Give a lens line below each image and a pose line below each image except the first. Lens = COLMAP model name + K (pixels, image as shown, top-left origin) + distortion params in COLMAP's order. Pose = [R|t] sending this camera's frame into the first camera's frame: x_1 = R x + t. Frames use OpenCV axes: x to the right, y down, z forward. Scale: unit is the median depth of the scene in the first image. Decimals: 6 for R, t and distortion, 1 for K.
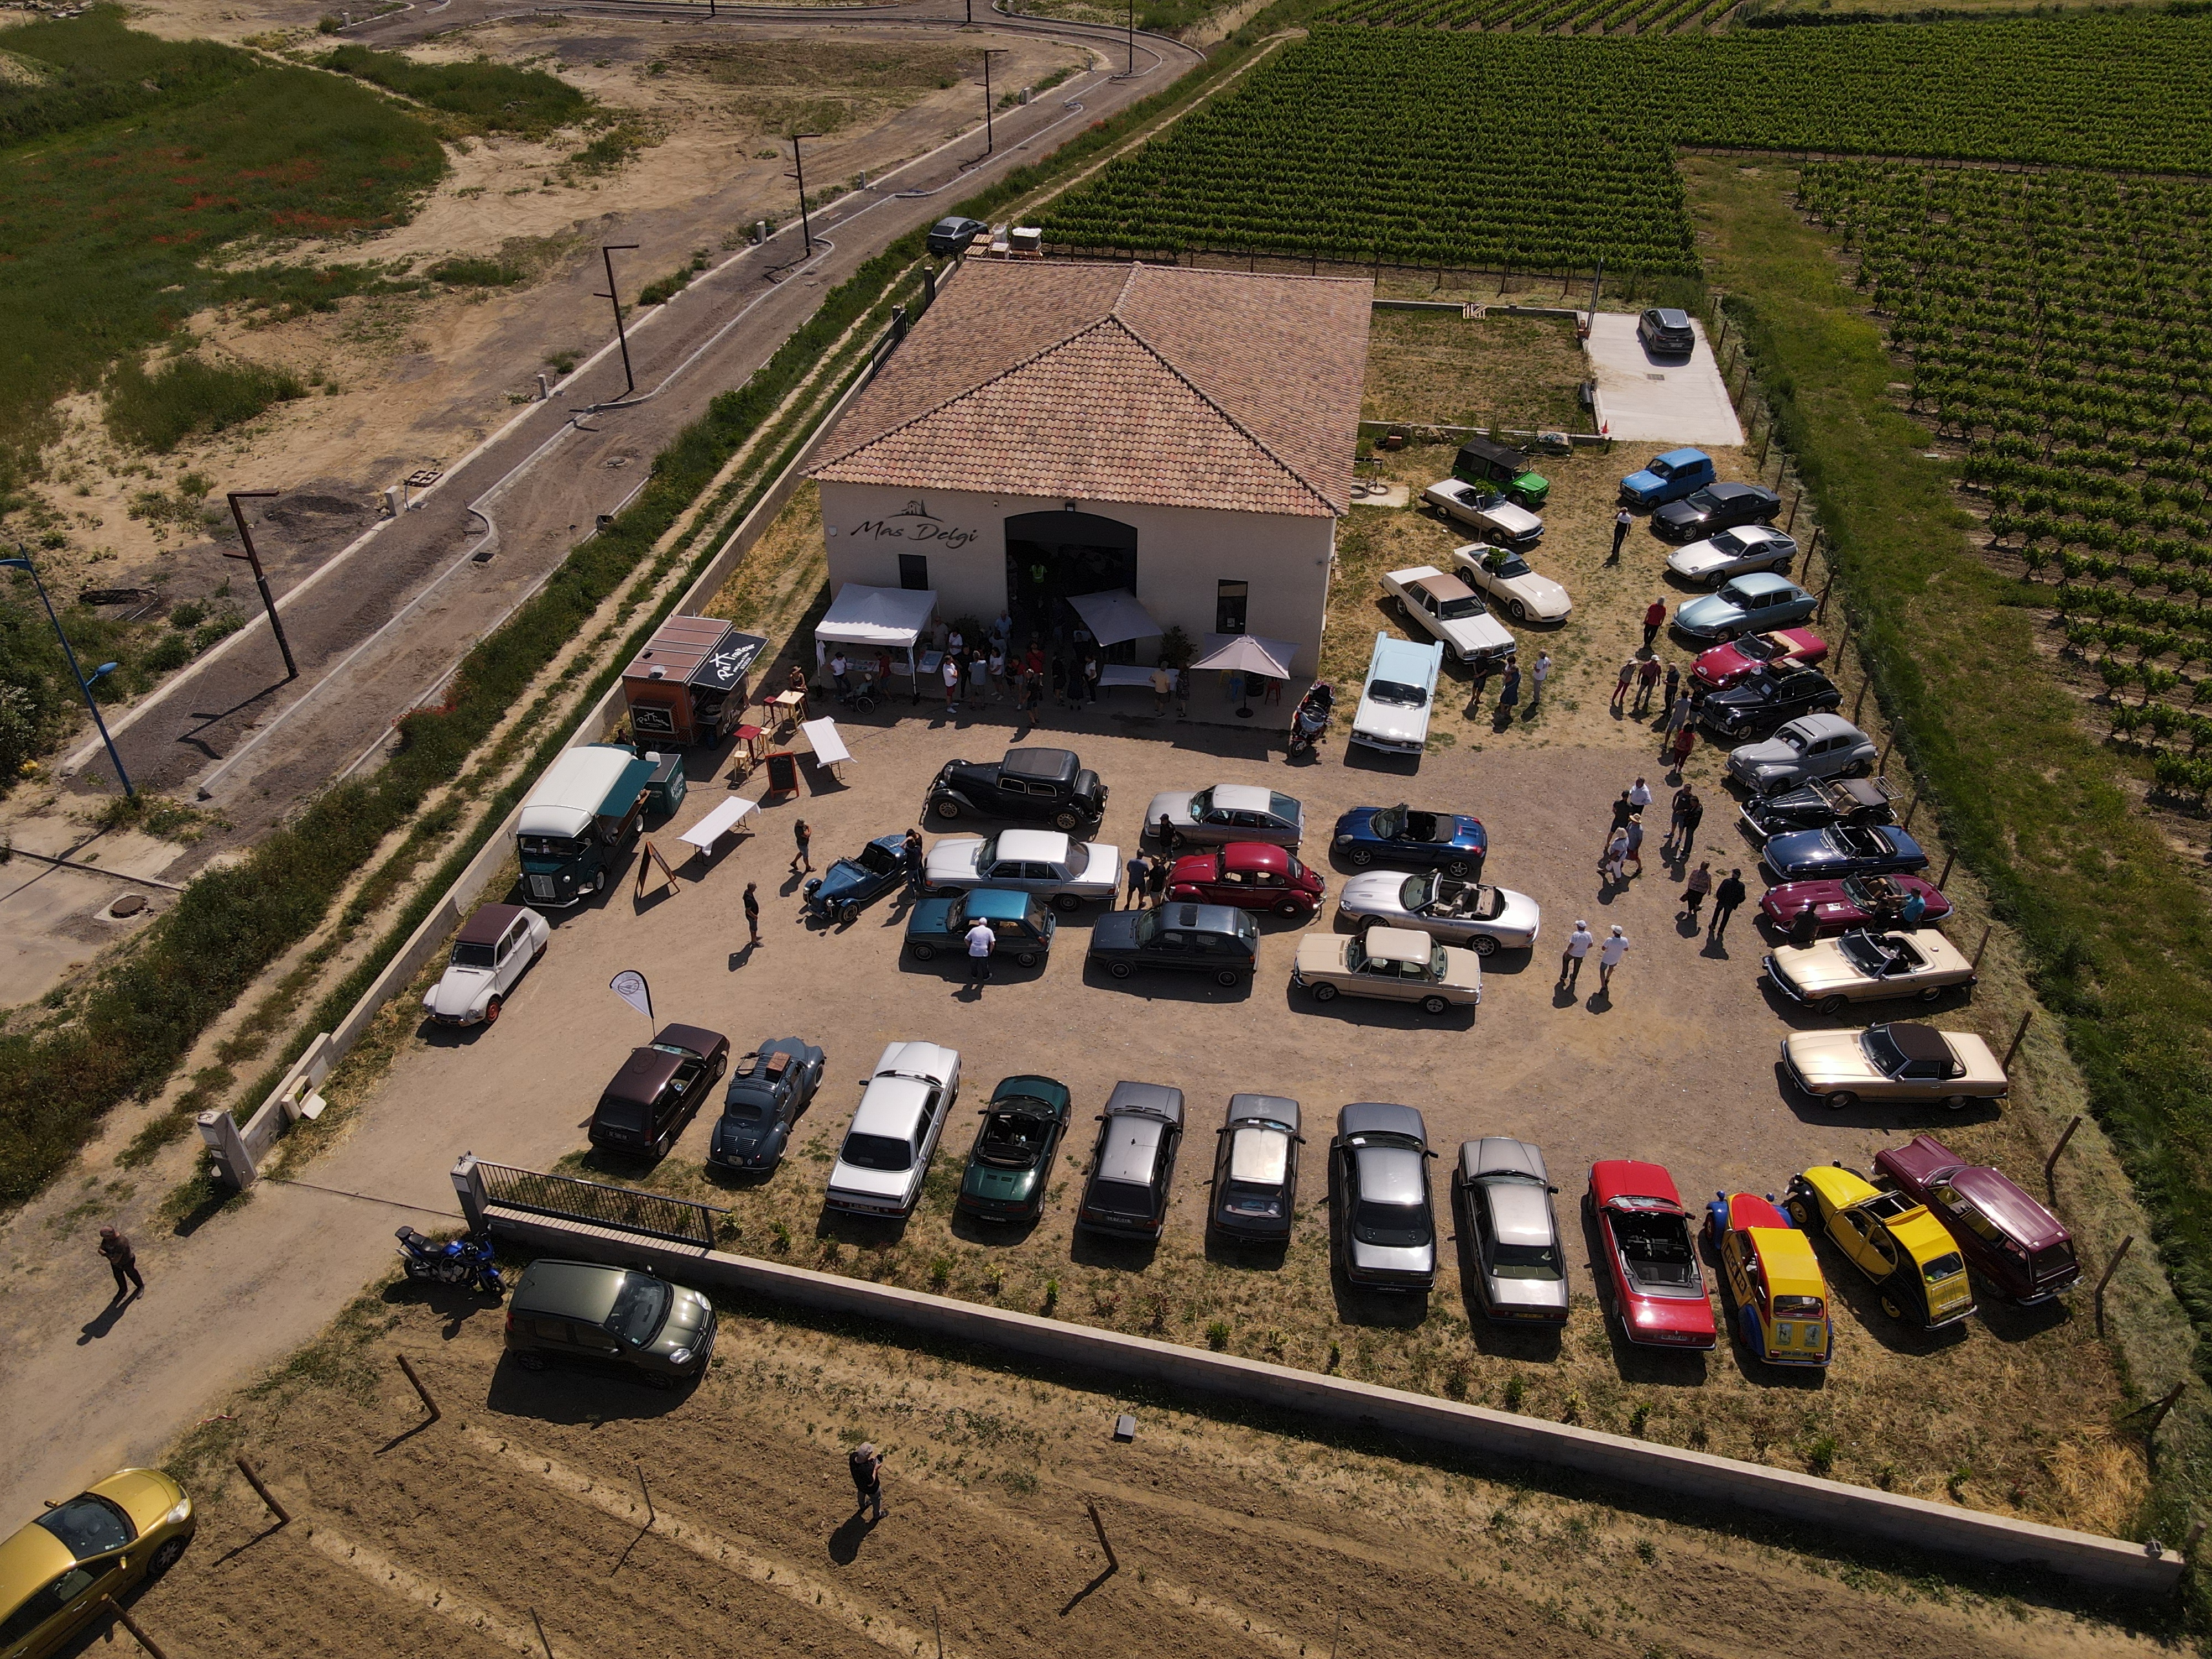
lens RADIAL K [[1597.1, 0, 1106.0], [0, 1597.1, 829.5], [0, 0, 1]] dist [0.017348, 0.002649]
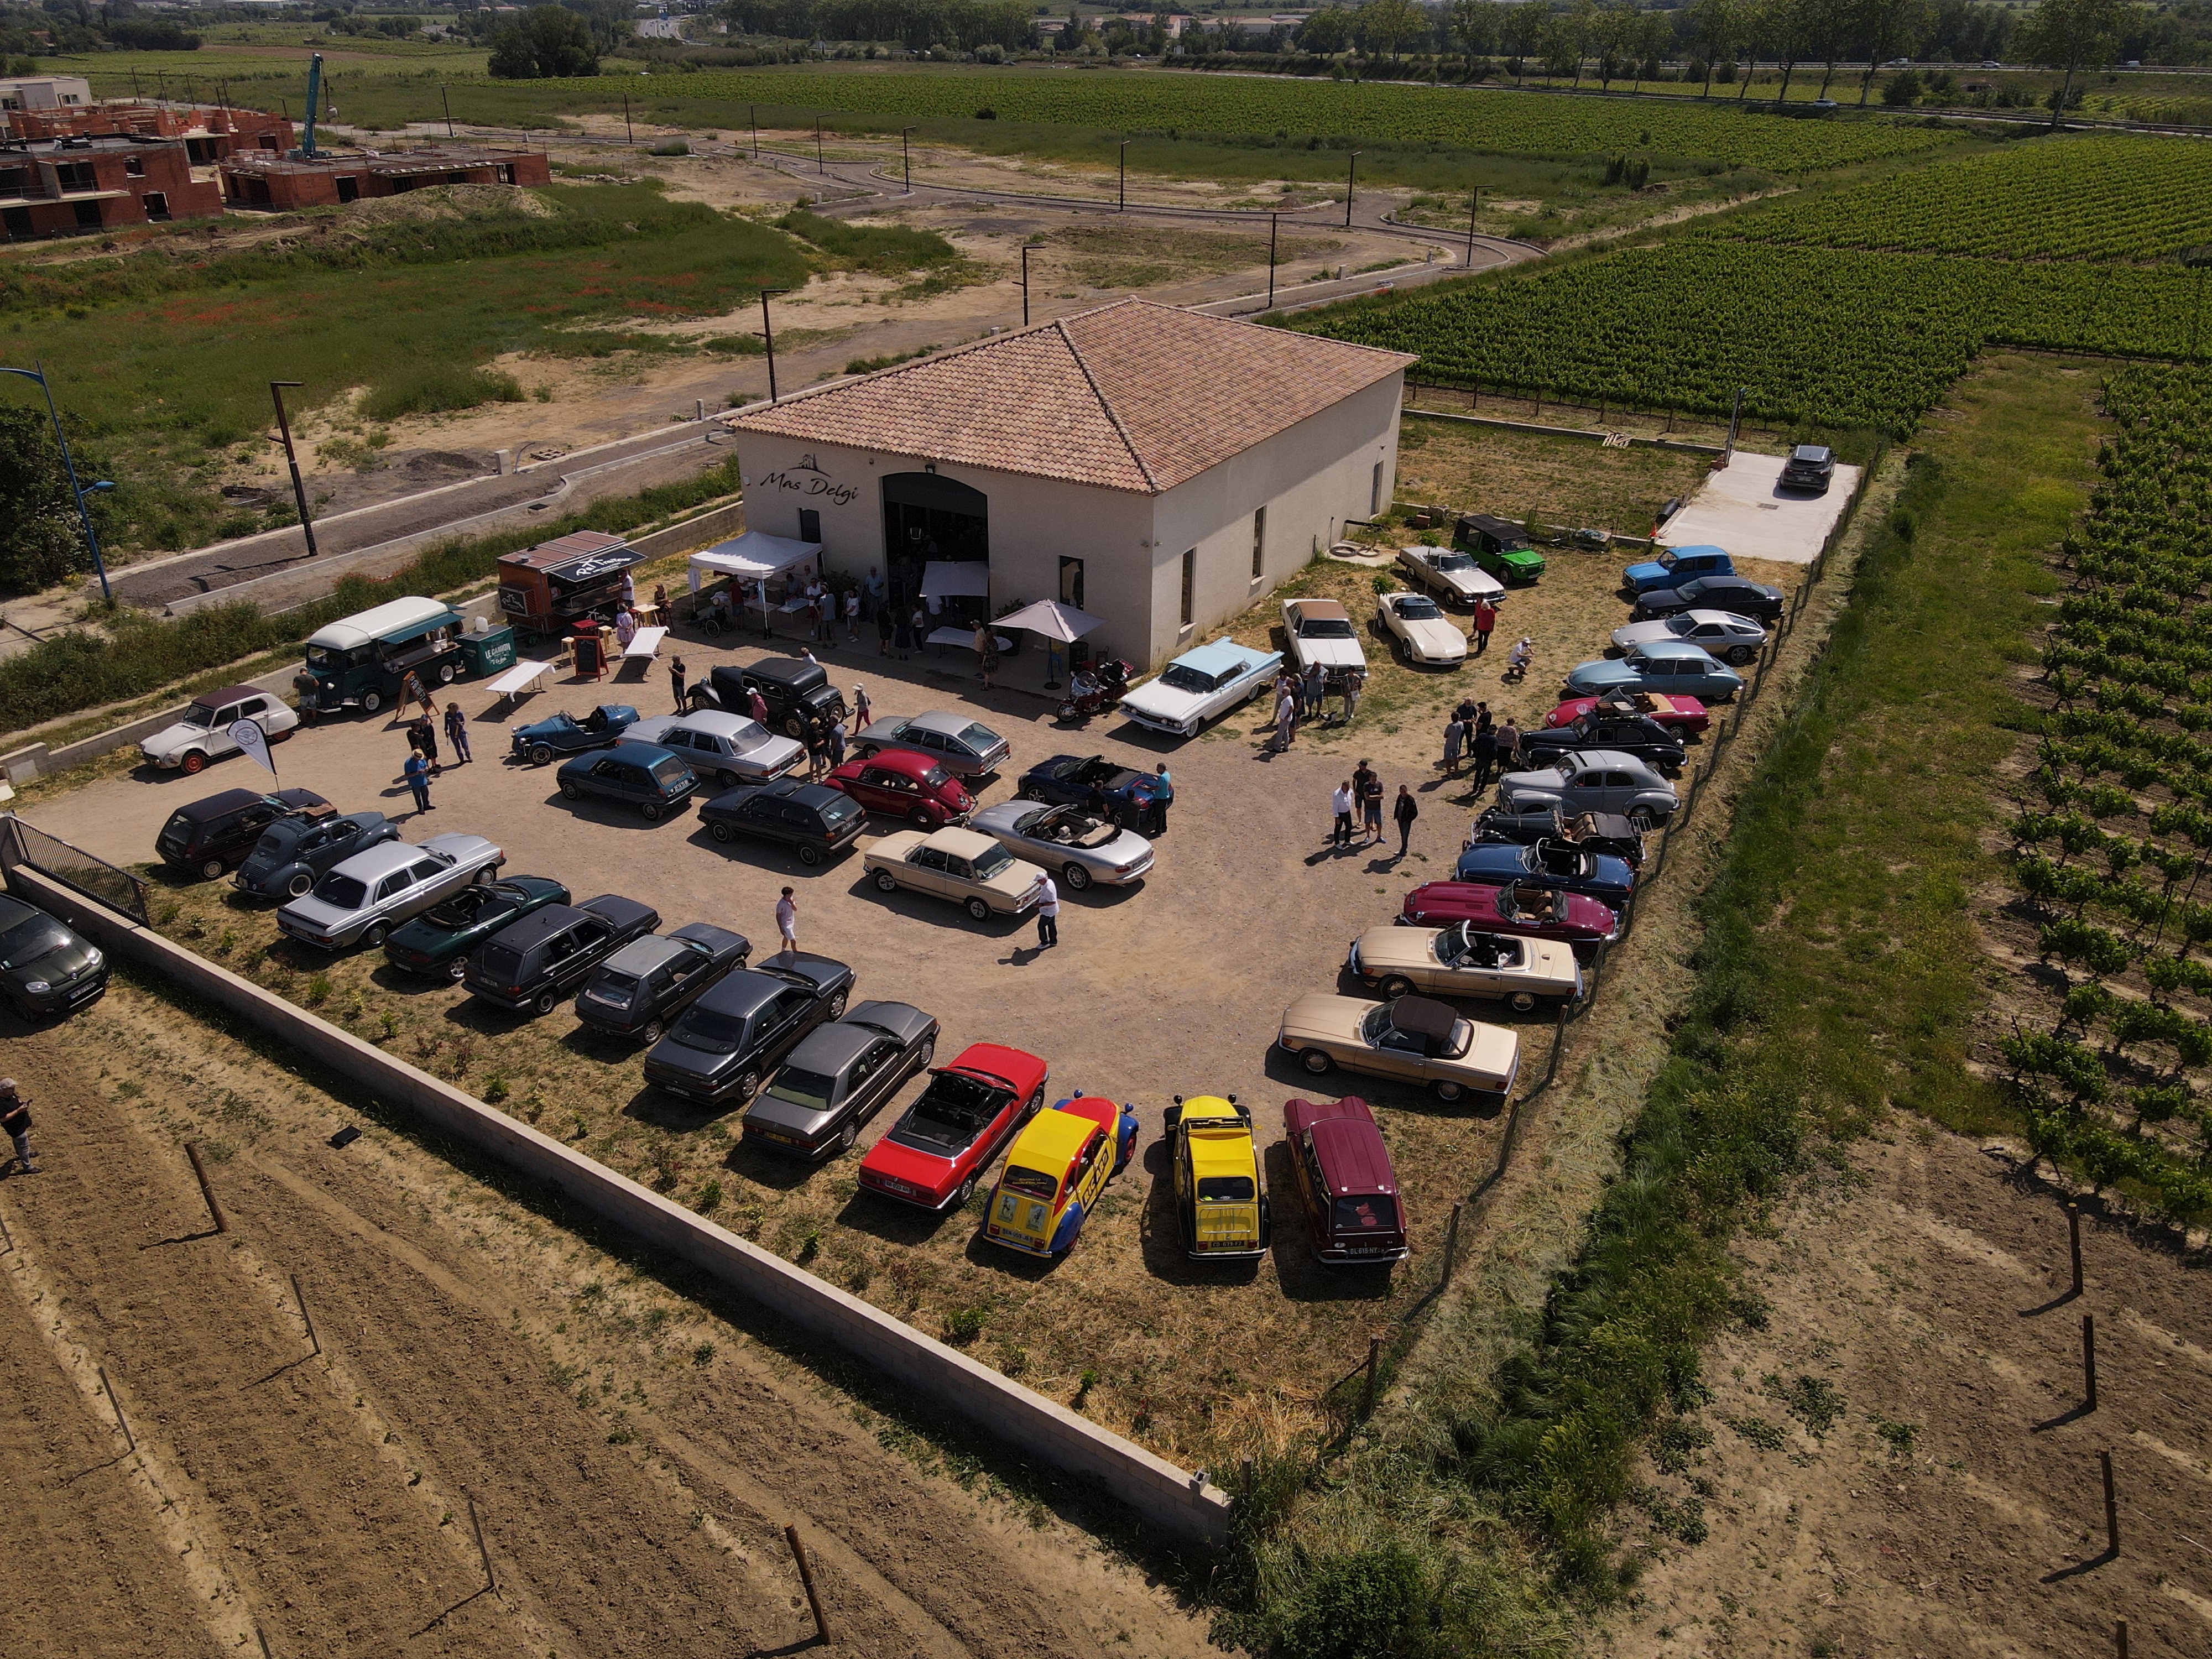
lens RADIAL K [[1597.1, 0, 1106.0], [0, 1597.1, 829.5], [0, 0, 1]] dist [0.017348, 0.002649]
pose [[0.942245, 0.159954, -0.294260, 0.429878], [-0.202552, 0.971853, -0.120308, 0.127714], [0.266733, 0.172963, 0.948123, 0.090765]]
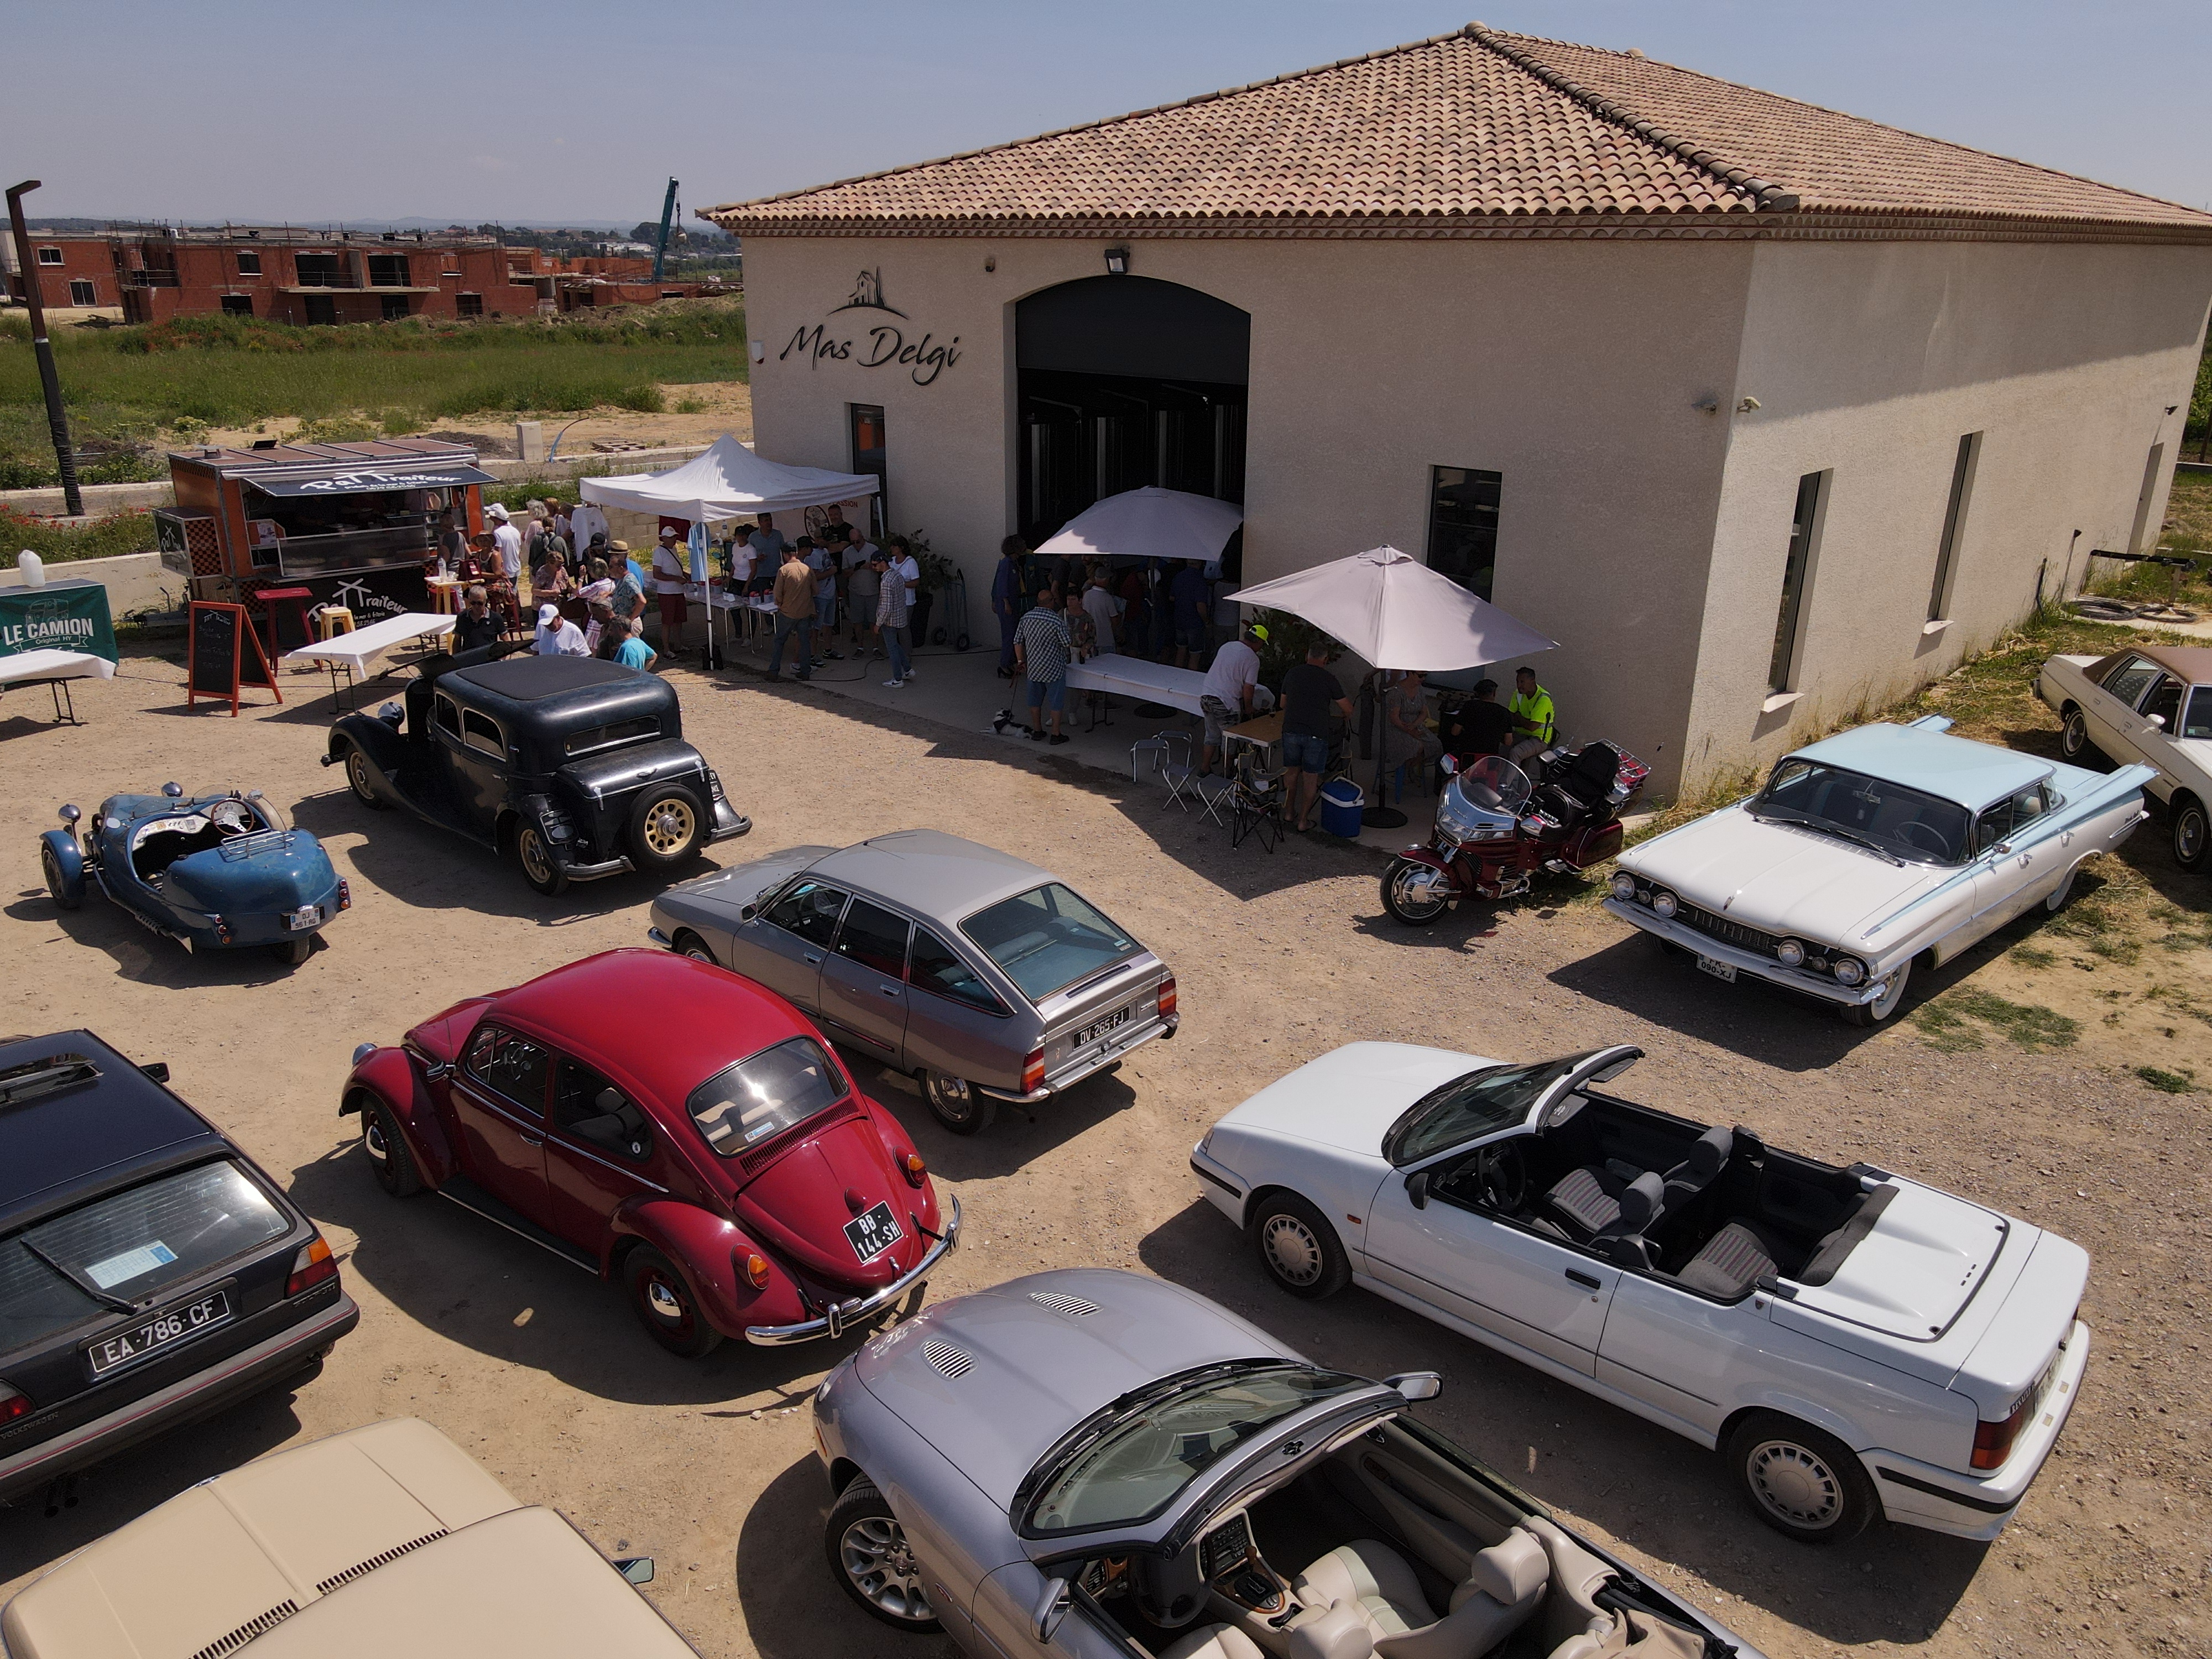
lens RADIAL K [[1597.1, 0, 1106.0], [0, 1597.1, 829.5], [0, 0, 1]] dist [0.017348, 0.002649]
pose [[0.838344, 0.190071, -0.510933, 0.213516], [-0.328282, 0.924272, -0.194813, 0.013596], [0.435212, 0.331050, 0.837255, 0.708939]]
